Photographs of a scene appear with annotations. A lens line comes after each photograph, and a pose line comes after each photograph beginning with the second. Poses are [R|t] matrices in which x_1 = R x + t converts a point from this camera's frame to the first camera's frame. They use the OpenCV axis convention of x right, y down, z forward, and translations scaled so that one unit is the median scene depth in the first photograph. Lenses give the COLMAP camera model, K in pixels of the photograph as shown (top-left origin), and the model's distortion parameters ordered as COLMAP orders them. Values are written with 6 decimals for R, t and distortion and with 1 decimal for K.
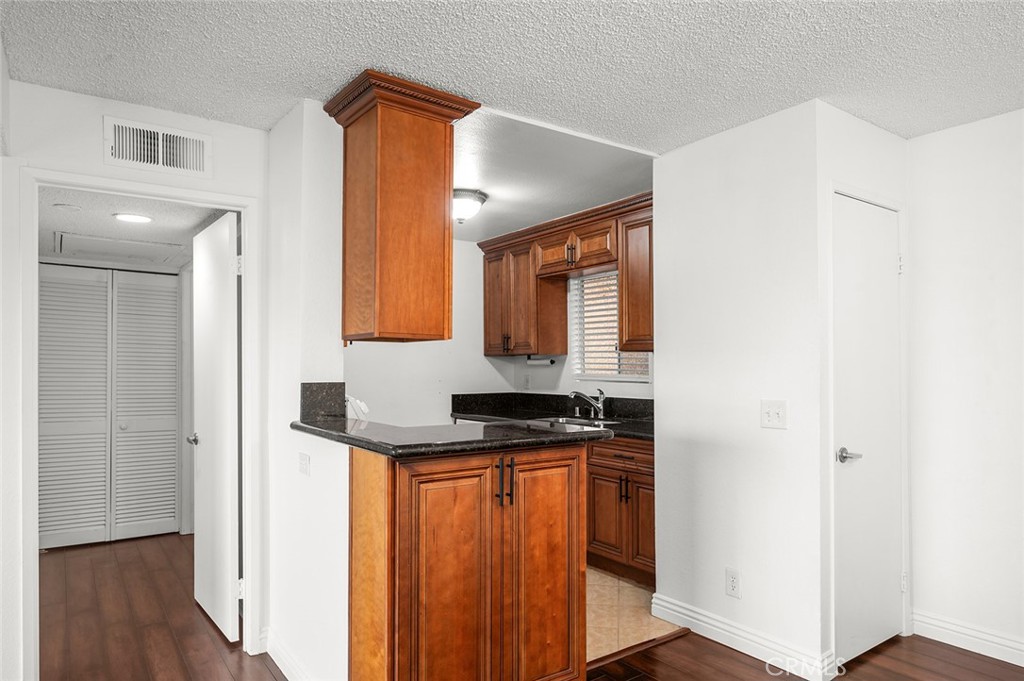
lens RADIAL K [[669.3, 0, 512.7], [0, 669.3, 360.6], [0, 0, 1]] dist [0.032653, -0.000050]
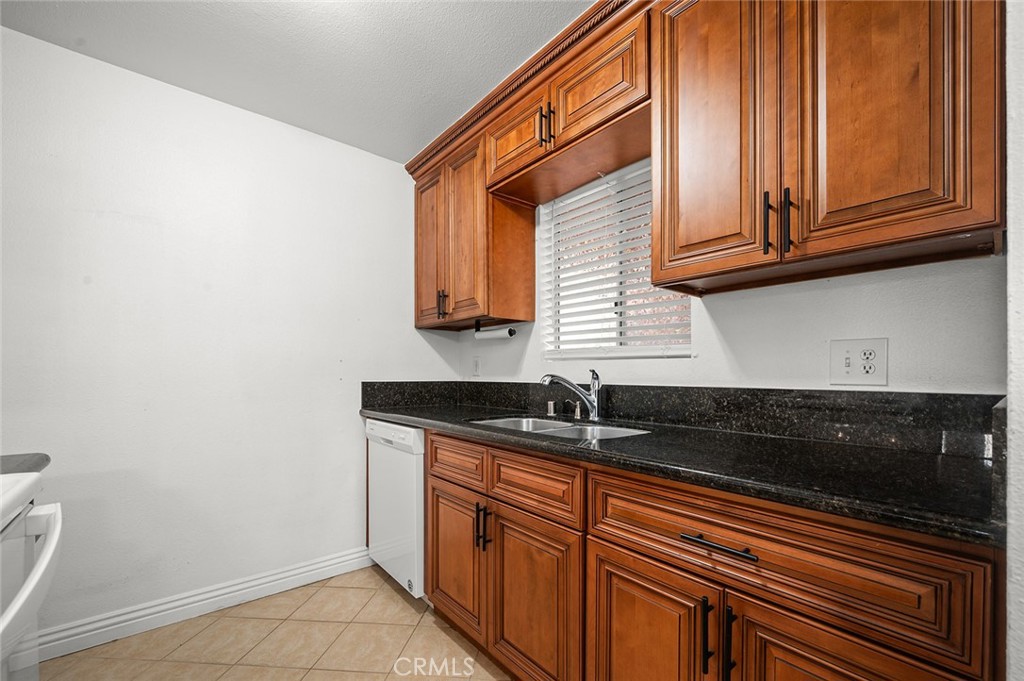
lens RADIAL K [[434.1, 0, 516.3], [0, 434.1, 372.4], [0, 0, 1]] dist [0.000876, 0.000111]
pose [[0.997552, 0.005909, 0.069683, 0.034869], [-0.006184, 0.999974, 0.003740, 0.040344], [-0.069659, -0.004162, 0.997562, 0.585541]]
